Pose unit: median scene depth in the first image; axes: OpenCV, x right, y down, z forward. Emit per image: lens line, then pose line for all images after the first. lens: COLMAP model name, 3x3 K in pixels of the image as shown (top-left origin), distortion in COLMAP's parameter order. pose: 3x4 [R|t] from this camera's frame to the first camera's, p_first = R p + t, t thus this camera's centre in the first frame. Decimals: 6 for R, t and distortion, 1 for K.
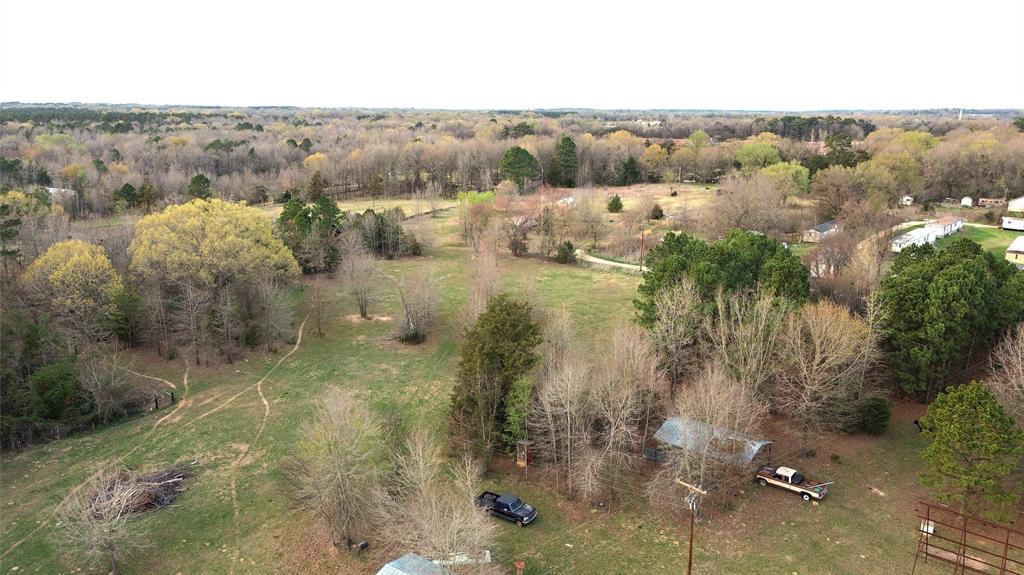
lens RADIAL K [[728.1, 0, 512.0], [0, 728.1, 287.5], [0, 0, 1]] dist [0.079383, -0.073662]
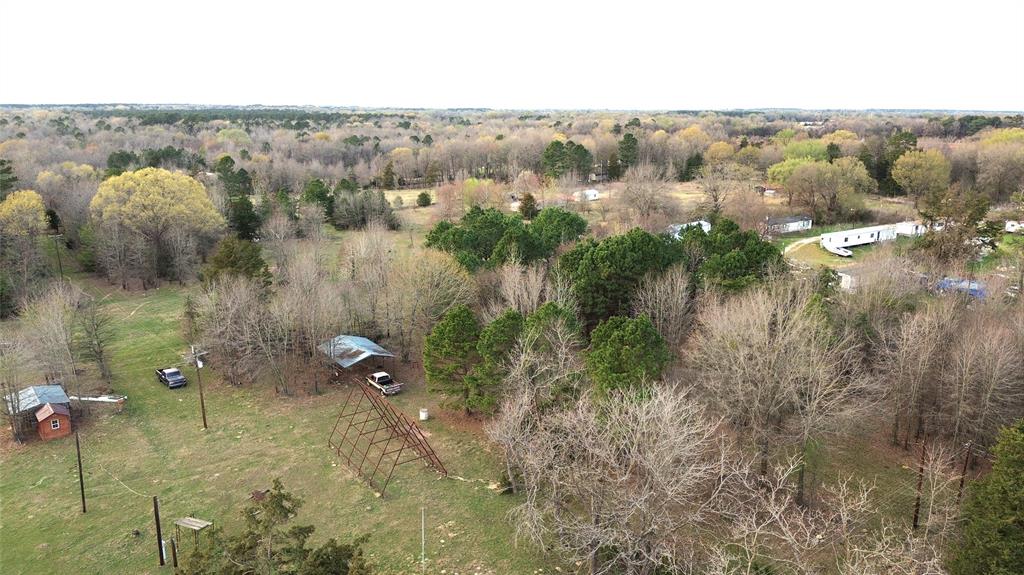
lens RADIAL K [[728.1, 0, 512.0], [0, 728.1, 287.5], [0, 0, 1]] dist [0.079383, -0.073662]
pose [[0.963655, 0.063692, -0.259445, 0.142831], [-0.064142, 0.997918, 0.006739, 0.011042], [0.259334, 0.010147, 0.965734, -0.029856]]
